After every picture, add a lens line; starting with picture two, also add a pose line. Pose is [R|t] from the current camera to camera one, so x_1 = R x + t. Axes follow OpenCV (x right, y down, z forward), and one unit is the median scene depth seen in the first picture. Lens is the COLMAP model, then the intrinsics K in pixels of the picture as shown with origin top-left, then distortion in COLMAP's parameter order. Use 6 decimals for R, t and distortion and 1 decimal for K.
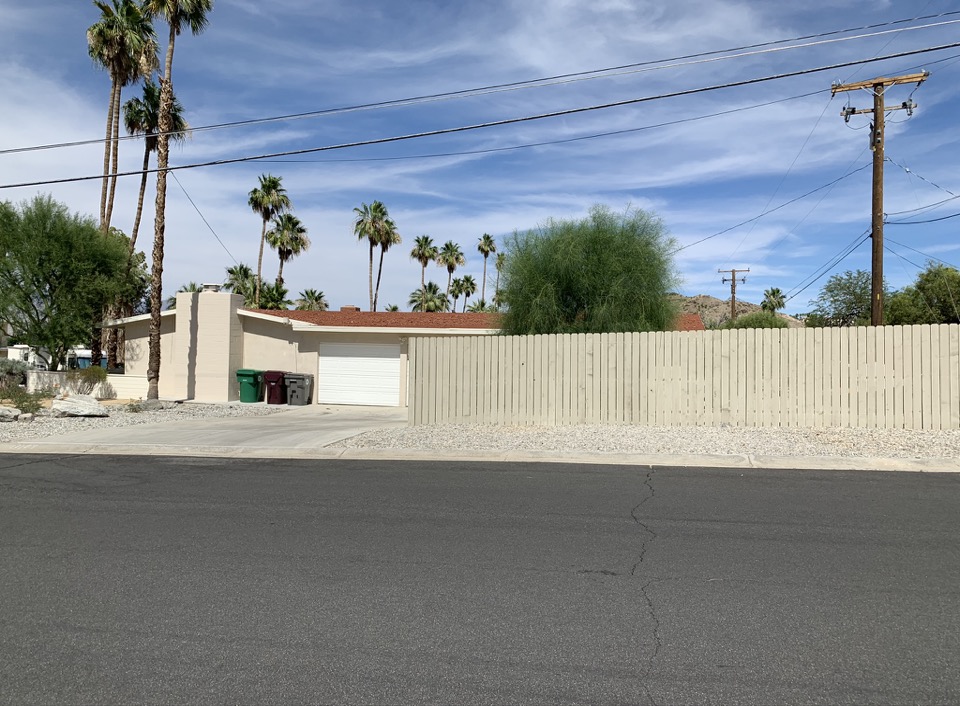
lens RADIAL K [[736.1, 0, 476.2], [0, 736.1, 349.1], [0, 0, 1]] dist [0.045934, -0.050681]
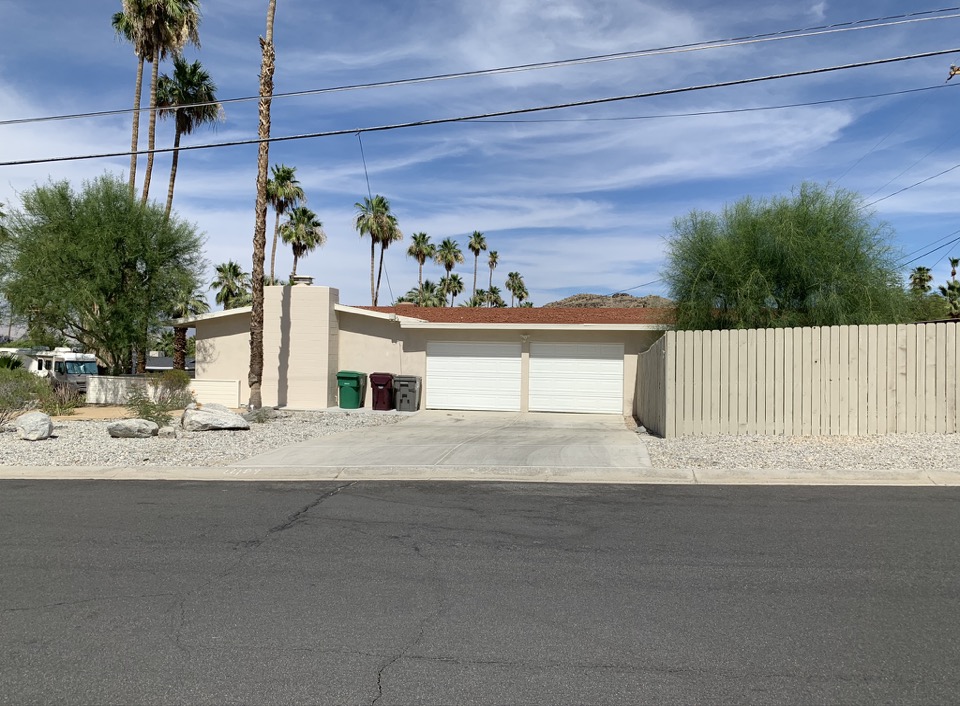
lens RADIAL K [[732.6, 0, 479.3], [0, 732.6, 339.0], [0, 0, 1]] dist [0.028376, 0.002042]
pose [[0.997709, -0.006552, 0.067334, -0.110641], [0.007518, 0.999872, -0.014102, 0.001032], [-0.067233, 0.014575, 0.997631, 0.058053]]
